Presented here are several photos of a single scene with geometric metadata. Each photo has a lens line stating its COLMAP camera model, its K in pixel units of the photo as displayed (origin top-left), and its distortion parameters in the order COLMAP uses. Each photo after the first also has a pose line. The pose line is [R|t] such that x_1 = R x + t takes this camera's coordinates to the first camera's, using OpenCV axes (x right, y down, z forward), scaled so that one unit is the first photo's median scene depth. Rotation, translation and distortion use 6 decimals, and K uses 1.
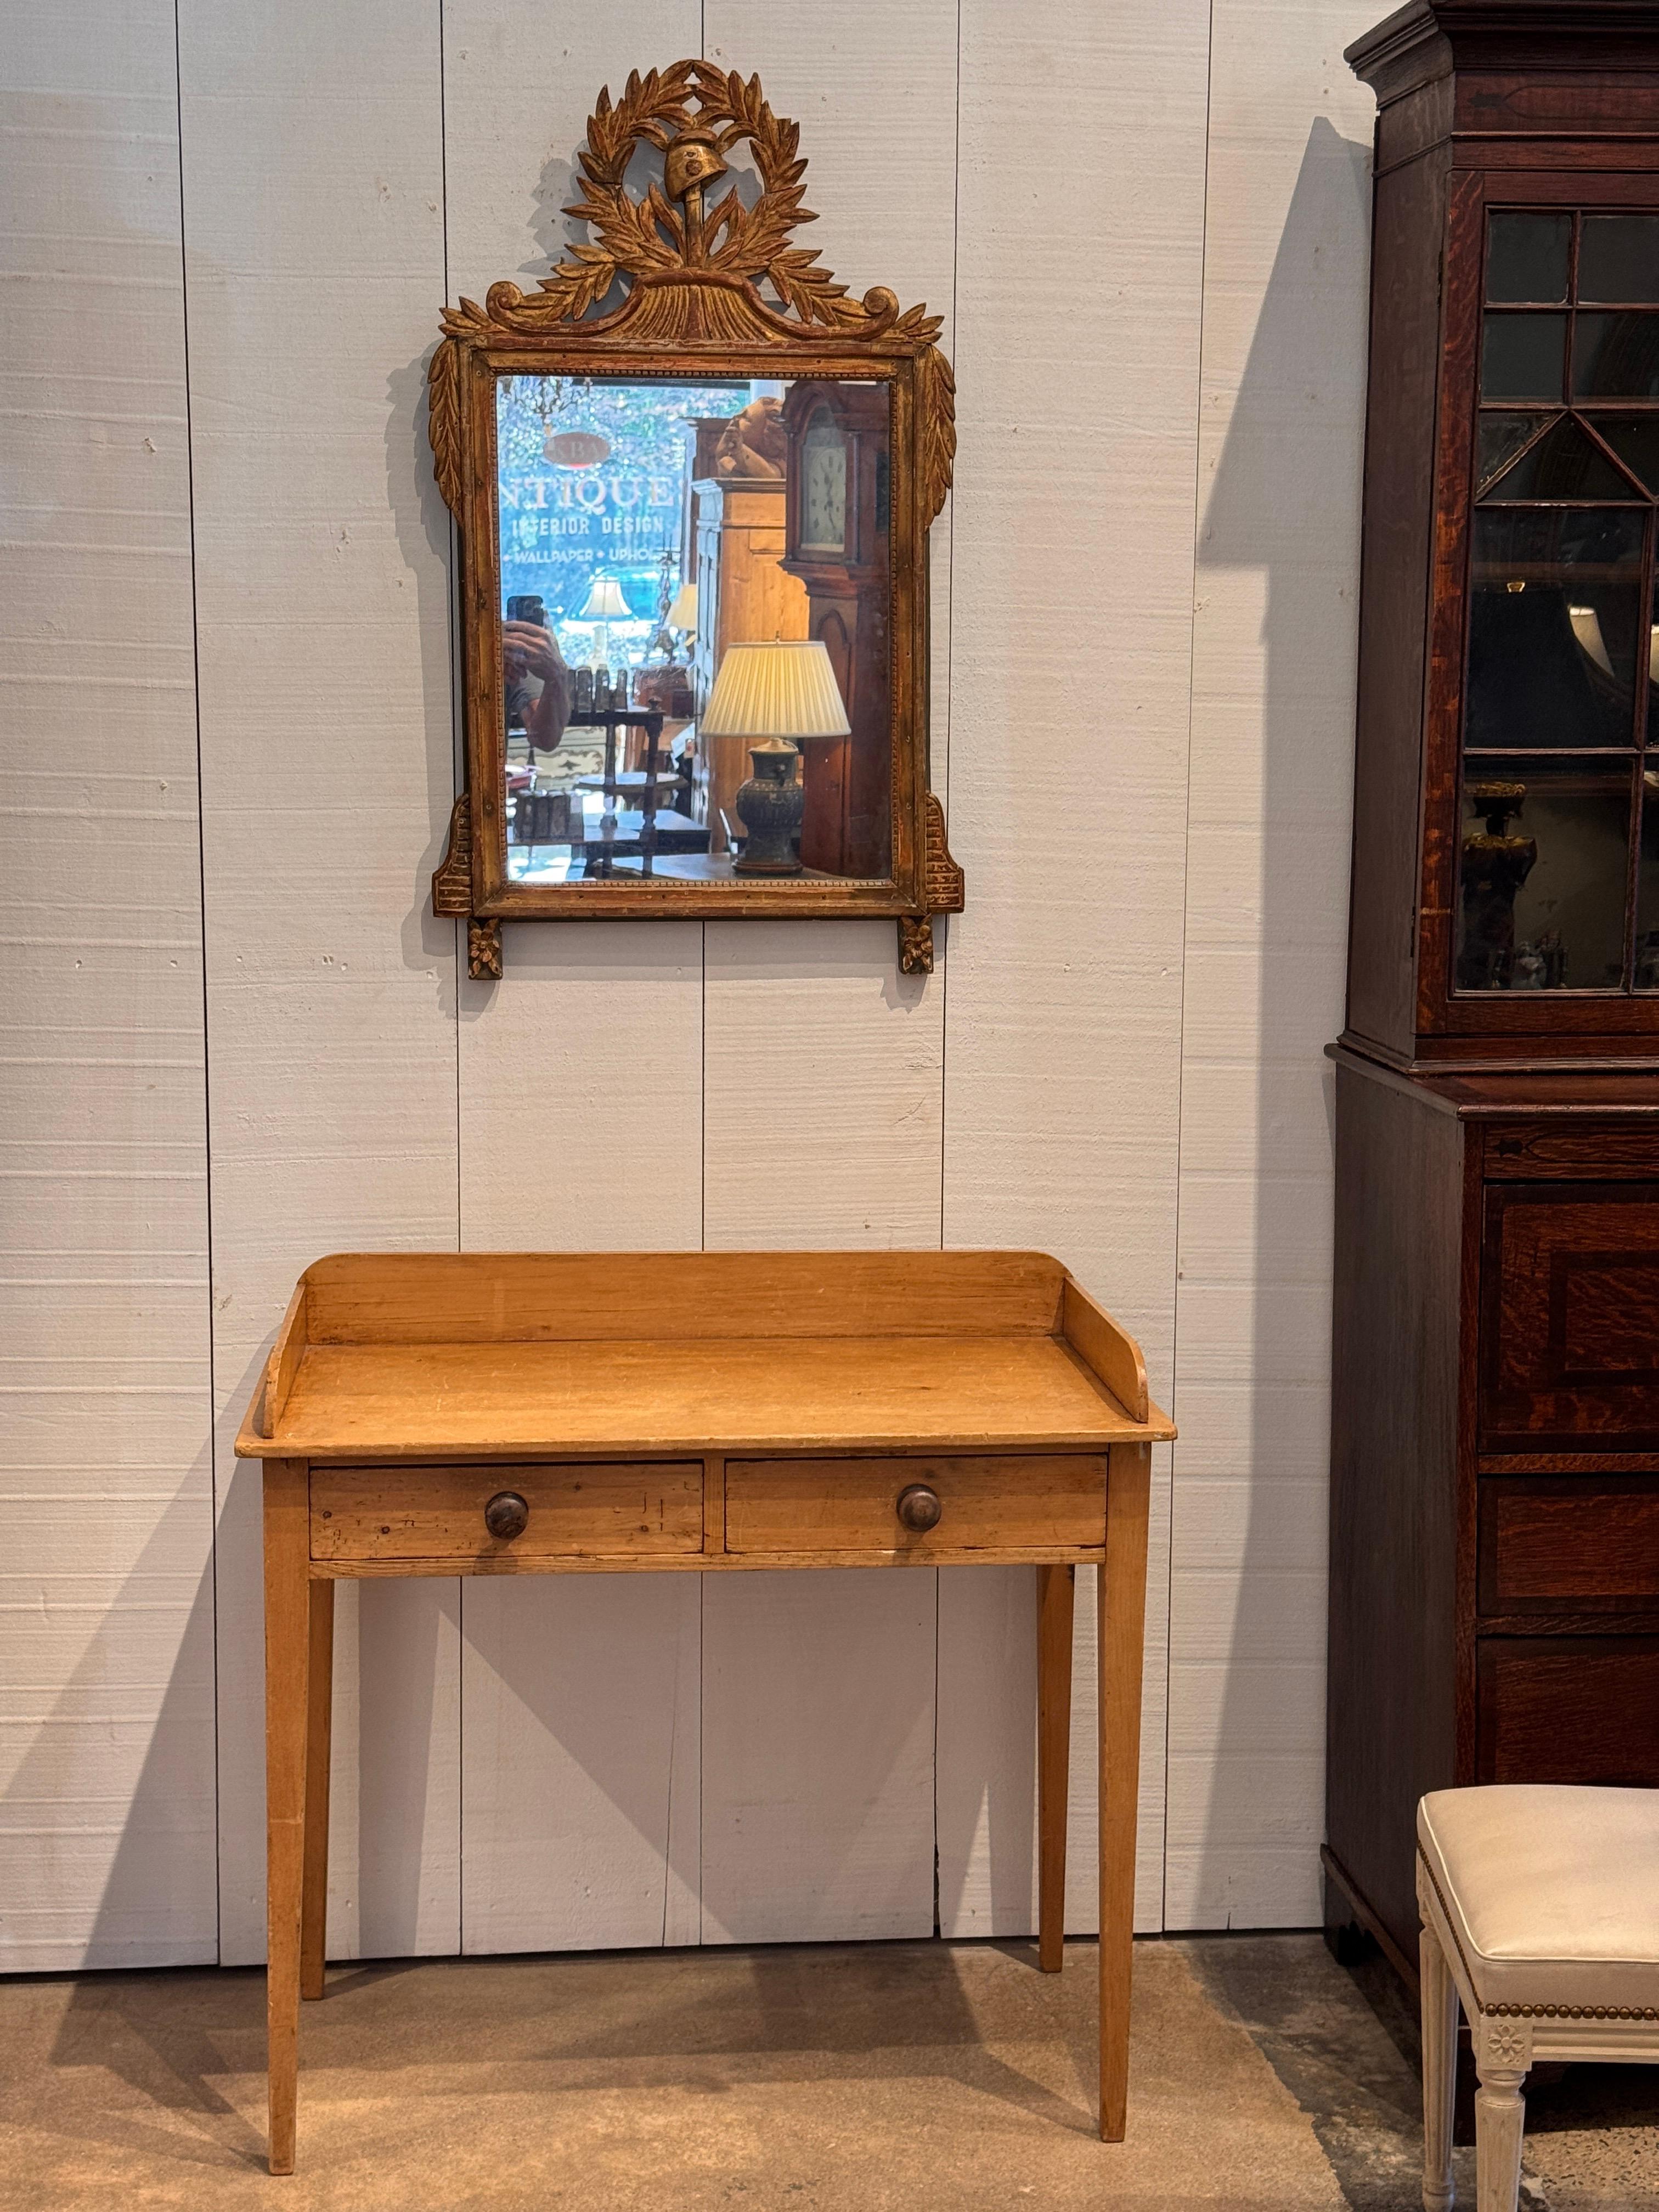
lens RADIAL K [[3090.3, 0, 824.2], [0, 3090.3, 1073.0], [0, 0, 1]] dist [0.077048, 0.000000]
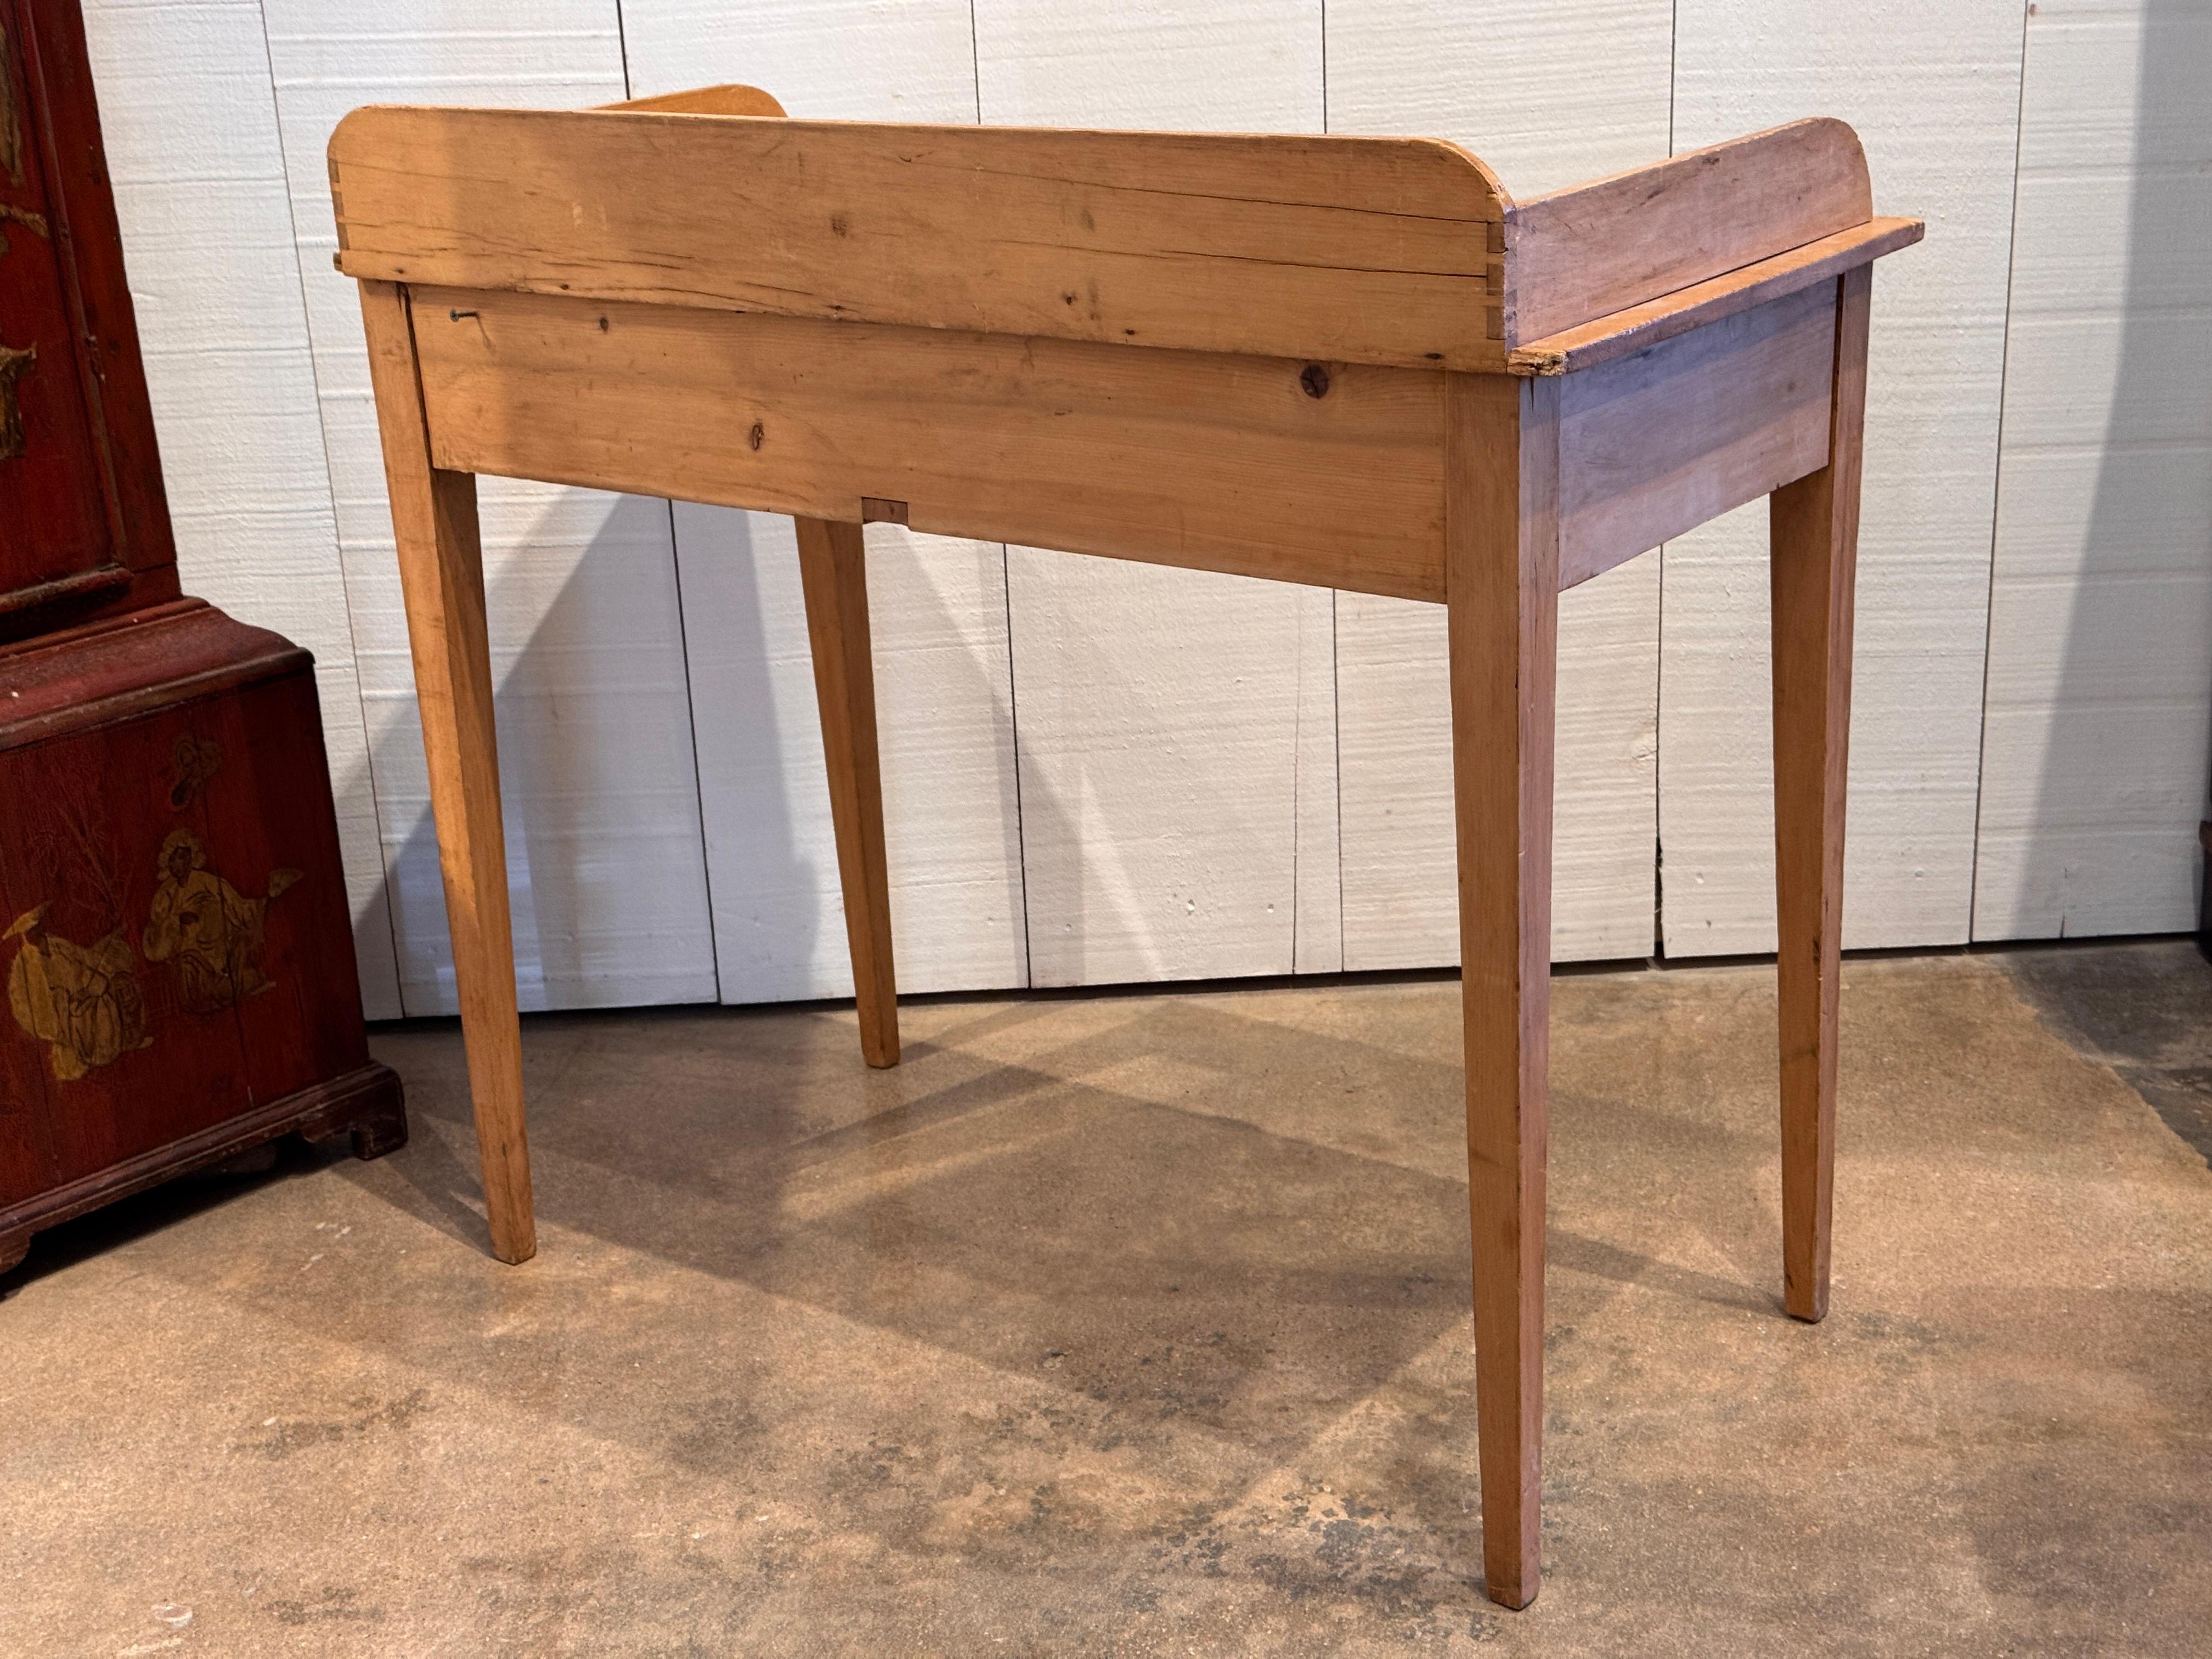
lens RADIAL K [[3116.8, 0, 1107.2], [0, 3116.8, 851.5], [0, 0, 1]] dist [0.127567, 0.000000]
pose [[0.995545, -0.023175, -0.091391, -0.027774], [0.042593, 0.975319, 0.216653, 0.087884], [0.084114, -0.219580, 0.971962, 0.272379]]
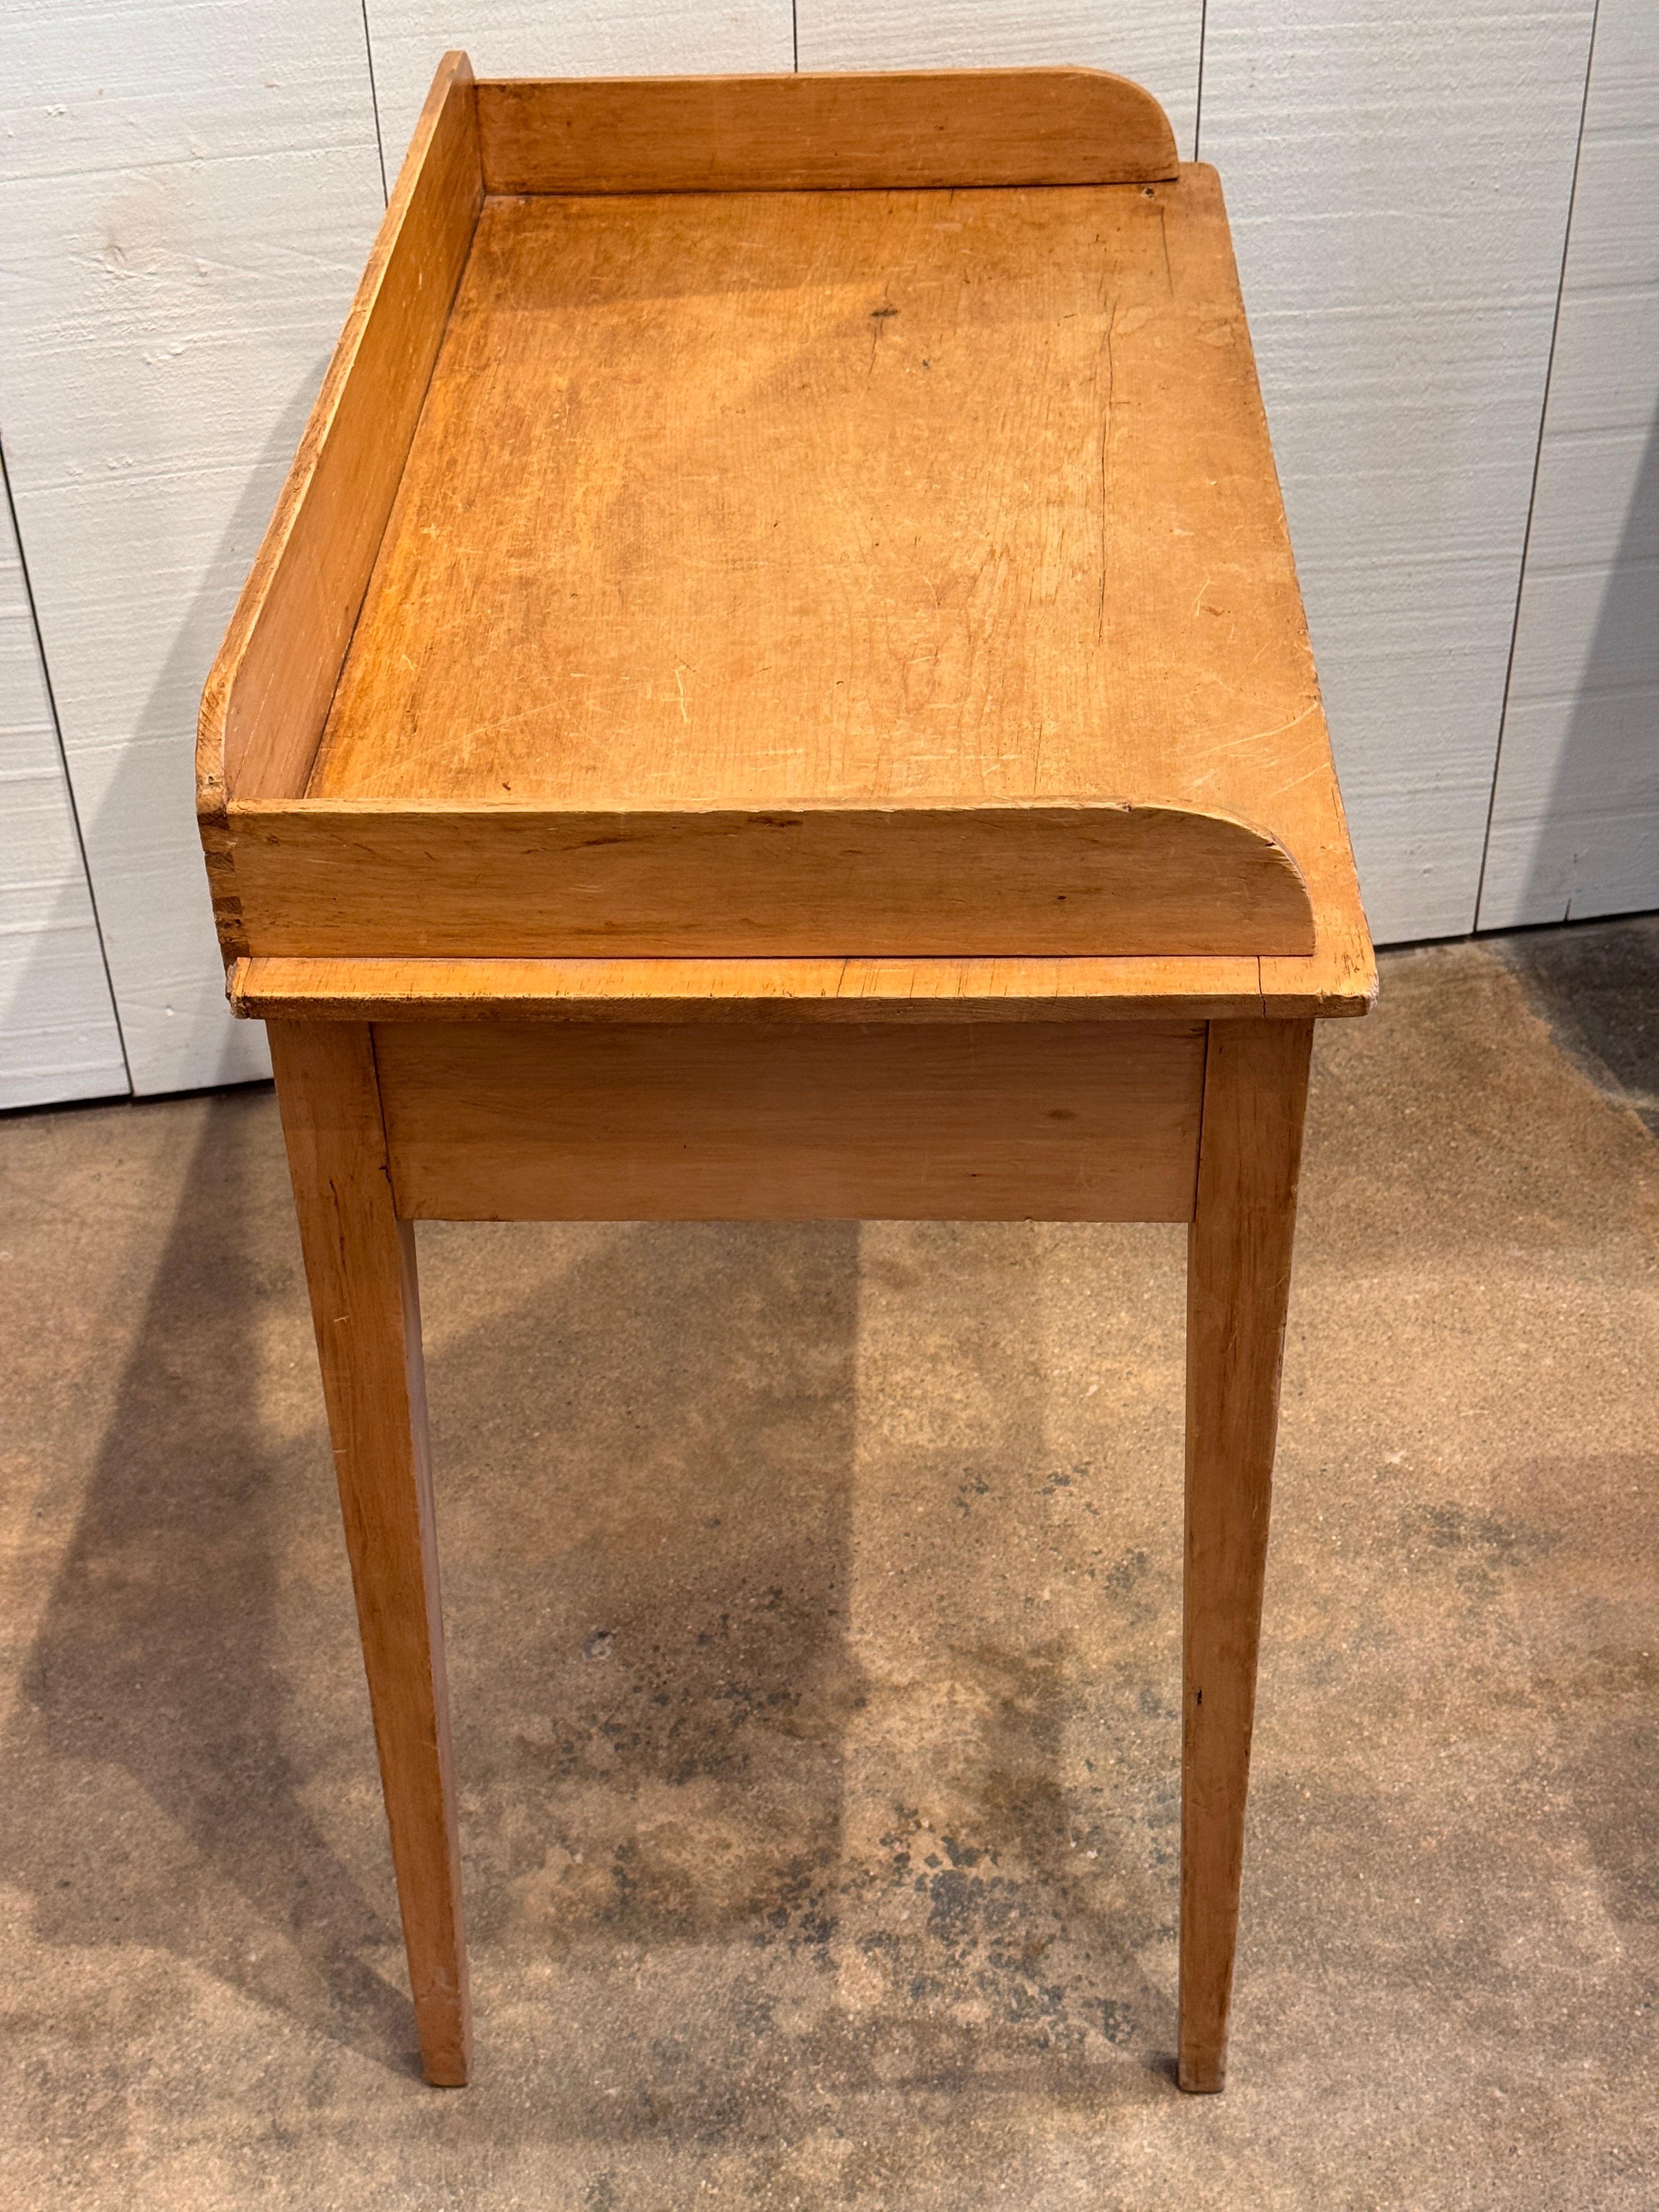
lens RADIAL K [[3116.8, 0, 833.4], [0, 3116.8, 1109.1], [0, 0, 1]] dist [0.127567, 0.000000]
pose [[0.996371, -0.070706, 0.047379, -0.074638], [0.038161, 0.868691, 0.493882, -0.045825], [-0.076078, -0.490282, 0.868237, 0.395837]]
